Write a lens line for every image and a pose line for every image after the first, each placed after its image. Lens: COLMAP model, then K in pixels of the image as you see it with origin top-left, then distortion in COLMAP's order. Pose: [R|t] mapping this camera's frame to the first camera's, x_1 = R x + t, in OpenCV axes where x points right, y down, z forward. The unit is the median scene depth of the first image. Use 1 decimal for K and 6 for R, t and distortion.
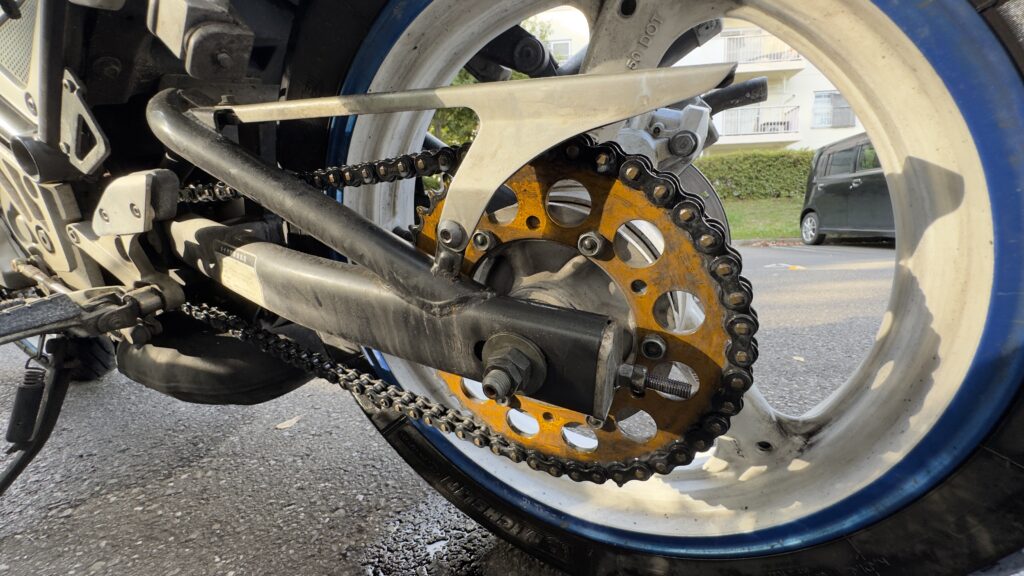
lens RADIAL K [[413.3, 0, 512.0], [0, 413.3, 288.0], [0, 0, 1]] dist [-0.001166, -0.000079]
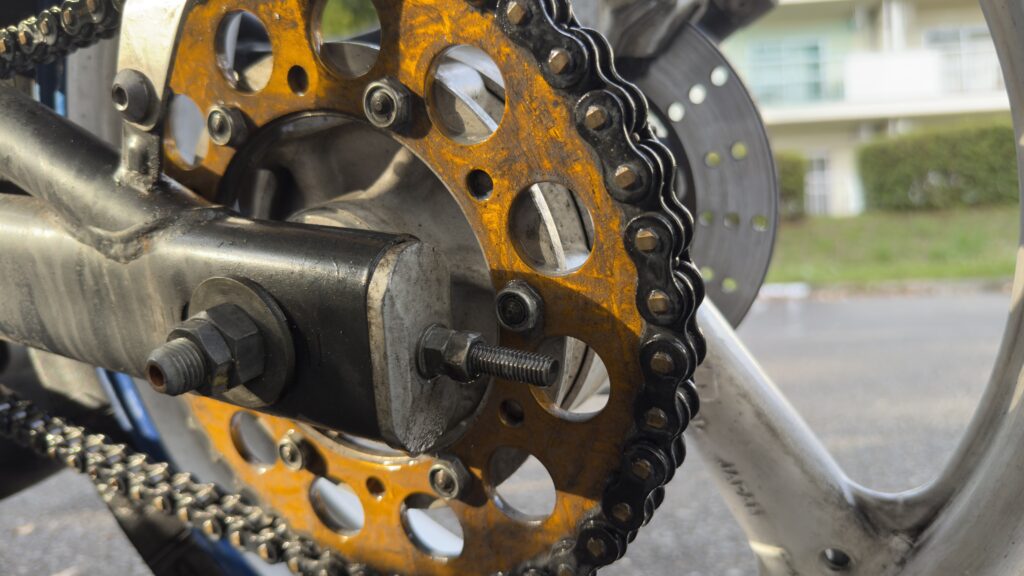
lens RADIAL K [[773.4, 0, 512.0], [0, 773.4, 288.0], [0, 0, 1]] dist [0.005899, -0.091552]
pose [[0.998520, -0.010061, -0.053452, 0.352823], [0.004099, 0.993867, -0.110503, 0.204888], [0.054236, 0.110120, 0.992437, 0.062595]]
